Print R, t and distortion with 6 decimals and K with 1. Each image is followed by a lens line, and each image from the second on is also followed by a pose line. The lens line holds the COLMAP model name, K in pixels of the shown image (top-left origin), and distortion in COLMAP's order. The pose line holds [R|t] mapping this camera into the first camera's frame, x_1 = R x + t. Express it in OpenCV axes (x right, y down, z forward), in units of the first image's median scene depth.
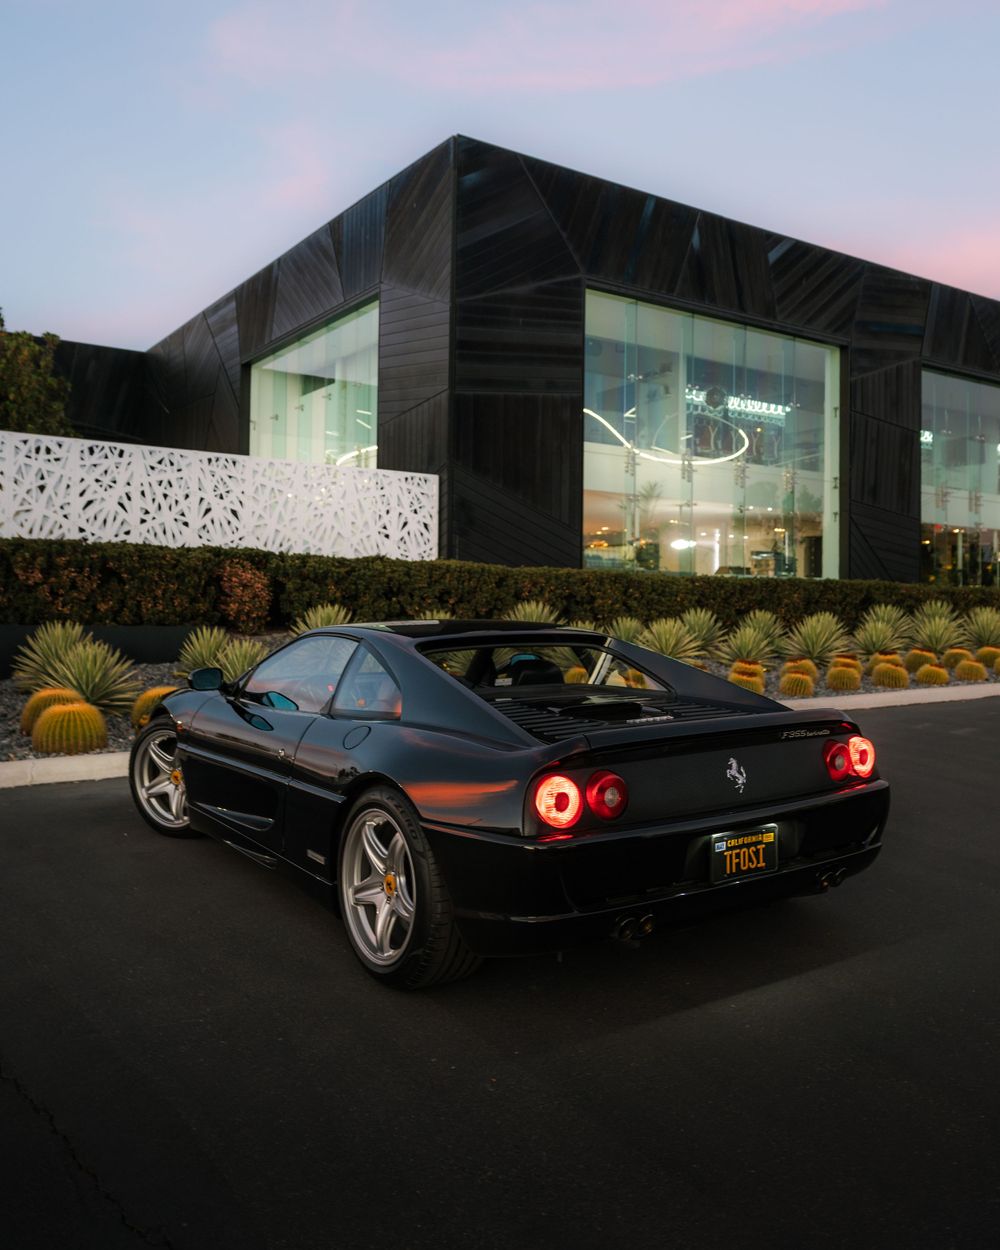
lens RADIAL K [[1022.0, 0, 503.8], [0, 1022.0, 590.8], [0, 0, 1]] dist [-0.010322, 0.006764]
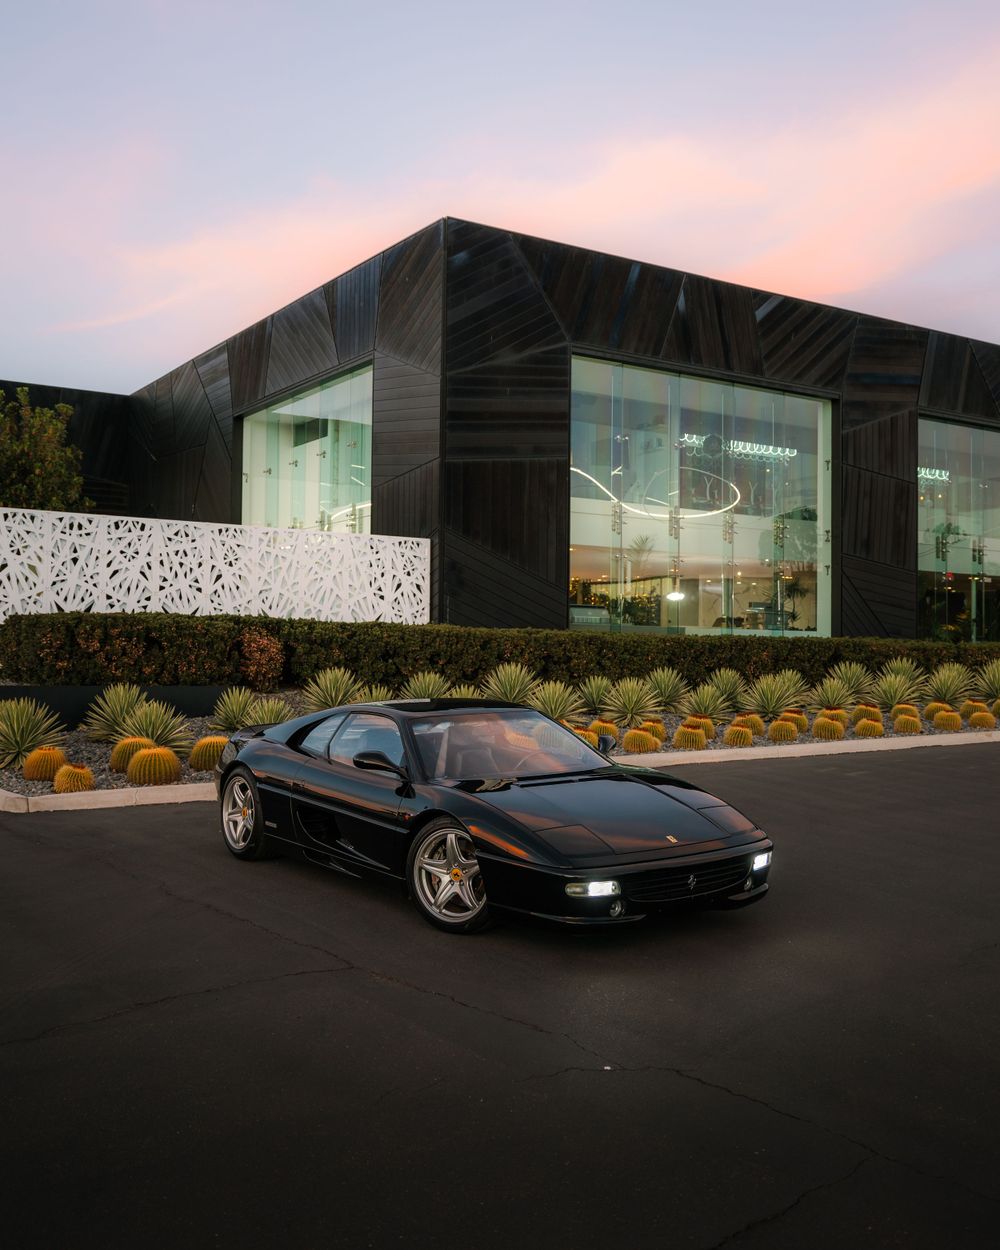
lens RADIAL K [[1174.1, 0, 469.9], [0, 1174.1, 622.1], [0, 0, 1]] dist [-0.009437, -0.006227]
pose [[0.999467, -0.002645, -0.032537, 0.016519], [0.002357, 0.999958, -0.008880, -0.016244], [0.032559, 0.008799, 0.999431, -0.212675]]
